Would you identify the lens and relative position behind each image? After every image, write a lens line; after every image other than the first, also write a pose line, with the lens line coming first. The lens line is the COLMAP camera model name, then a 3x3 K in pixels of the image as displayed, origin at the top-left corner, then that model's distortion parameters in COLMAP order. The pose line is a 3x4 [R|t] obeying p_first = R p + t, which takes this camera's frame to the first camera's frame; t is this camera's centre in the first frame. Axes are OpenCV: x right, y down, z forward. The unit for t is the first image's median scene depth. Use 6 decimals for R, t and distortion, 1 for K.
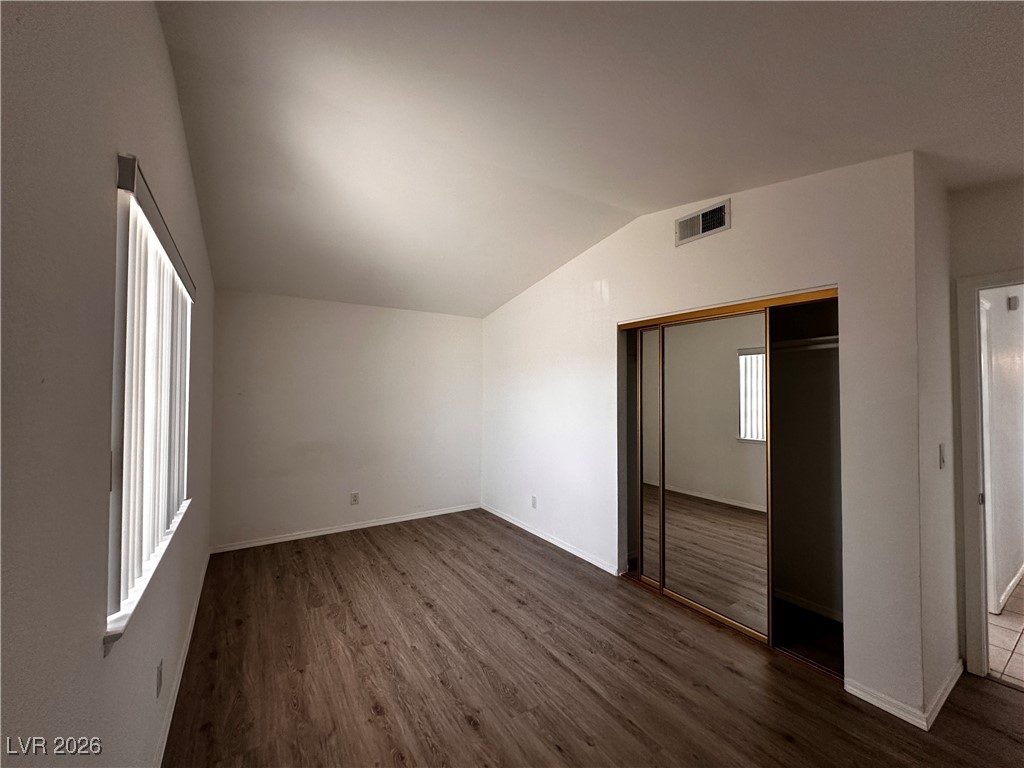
lens RADIAL K [[410.0, 0, 518.0], [0, 410.0, 385.4], [0, 0, 1]] dist [-0.003339, 0.000566]
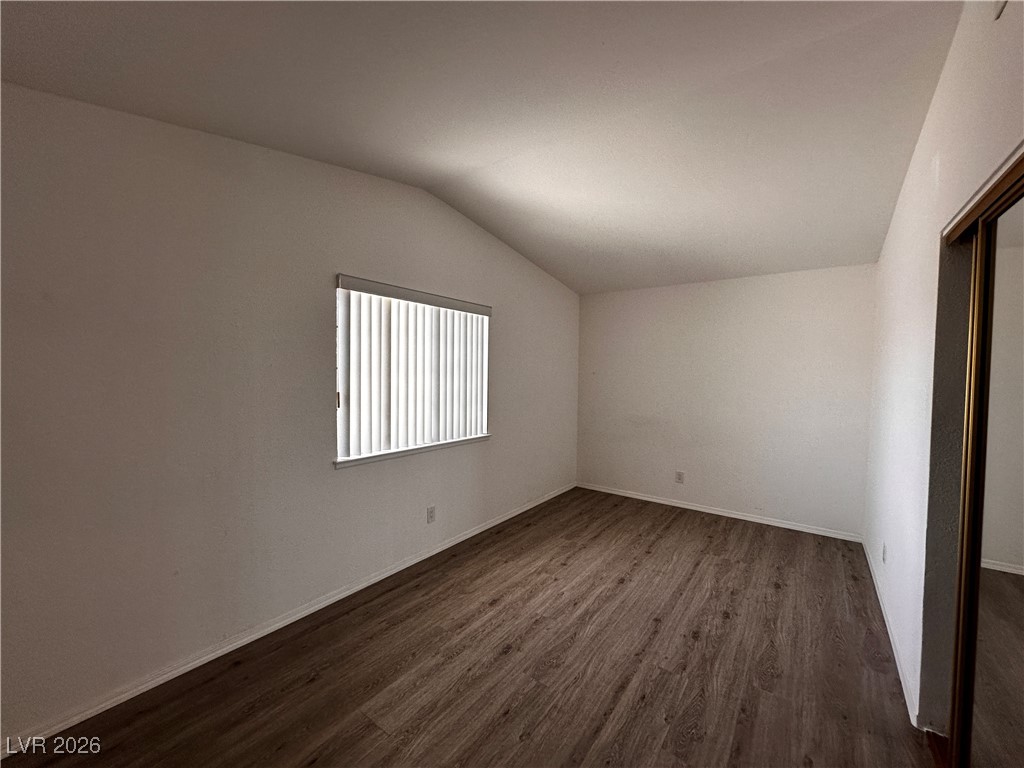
lens RADIAL K [[410.0, 0, 516.6], [0, 410.0, 382.7], [0, 0, 1]] dist [-0.003339, 0.000566]
pose [[0.343679, 0.029640, -0.938619, 0.580073], [0.006369, 0.999405, 0.033891, 0.000989], [0.939066, -0.017626, 0.343286, 0.366029]]
